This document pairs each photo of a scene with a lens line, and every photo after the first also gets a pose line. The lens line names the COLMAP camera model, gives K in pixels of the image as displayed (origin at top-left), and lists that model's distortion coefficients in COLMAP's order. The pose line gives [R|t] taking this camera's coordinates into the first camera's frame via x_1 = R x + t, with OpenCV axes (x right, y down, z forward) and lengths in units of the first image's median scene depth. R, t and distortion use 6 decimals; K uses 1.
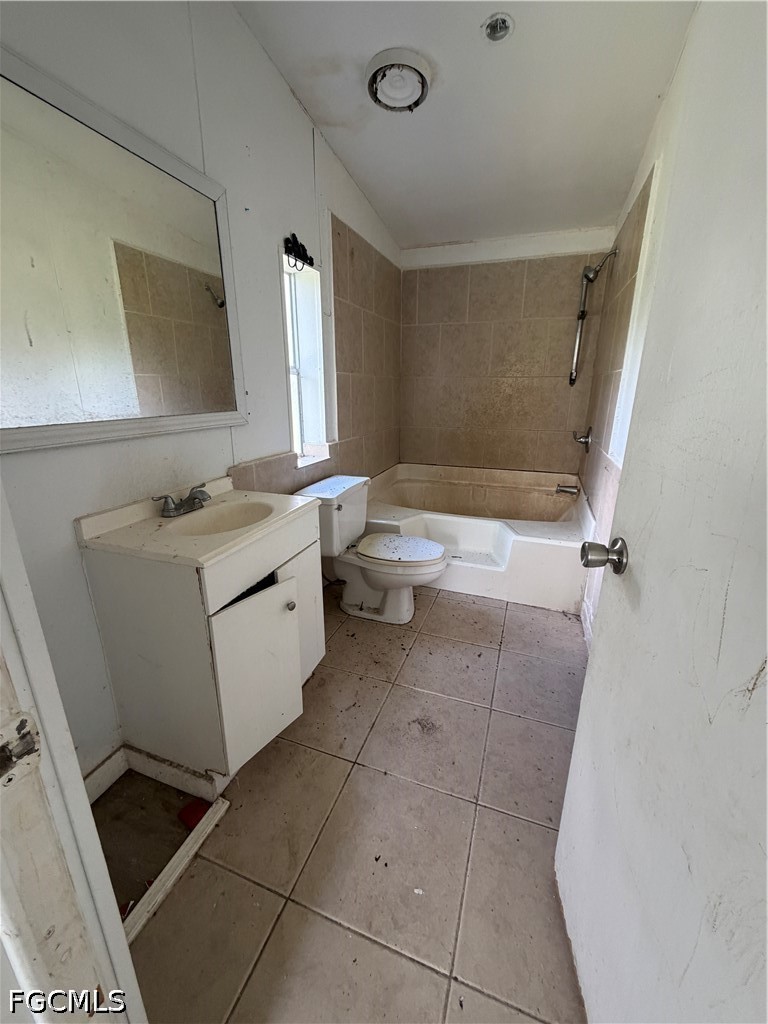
lens RADIAL K [[408.5, 0, 383.5], [0, 408.5, 508.7], [0, 0, 1]] dist [0.000859, 0.000027]
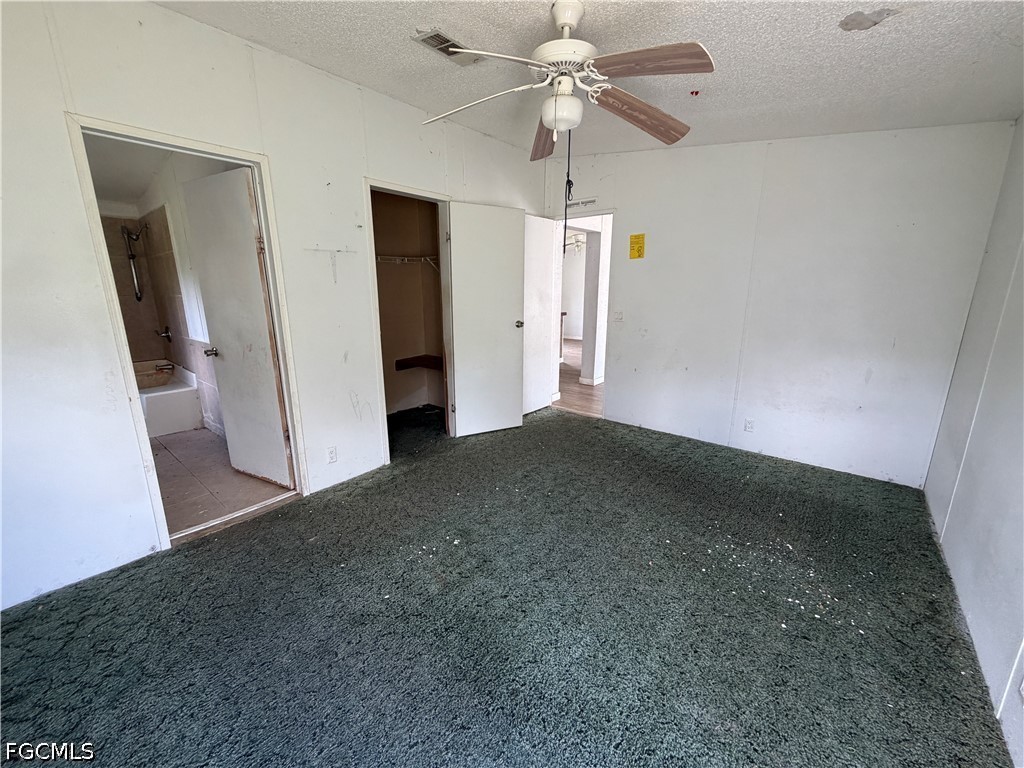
lens RADIAL K [[408.5, 0, 508.0], [0, 408.5, 385.2], [0, 0, 1]] dist [0.000859, 0.000027]
pose [[0.339172, -0.225365, 0.913331, -0.588797], [0.276550, 0.951867, 0.132175, 0.188645], [-0.899156, 0.207752, 0.385172, -0.822538]]
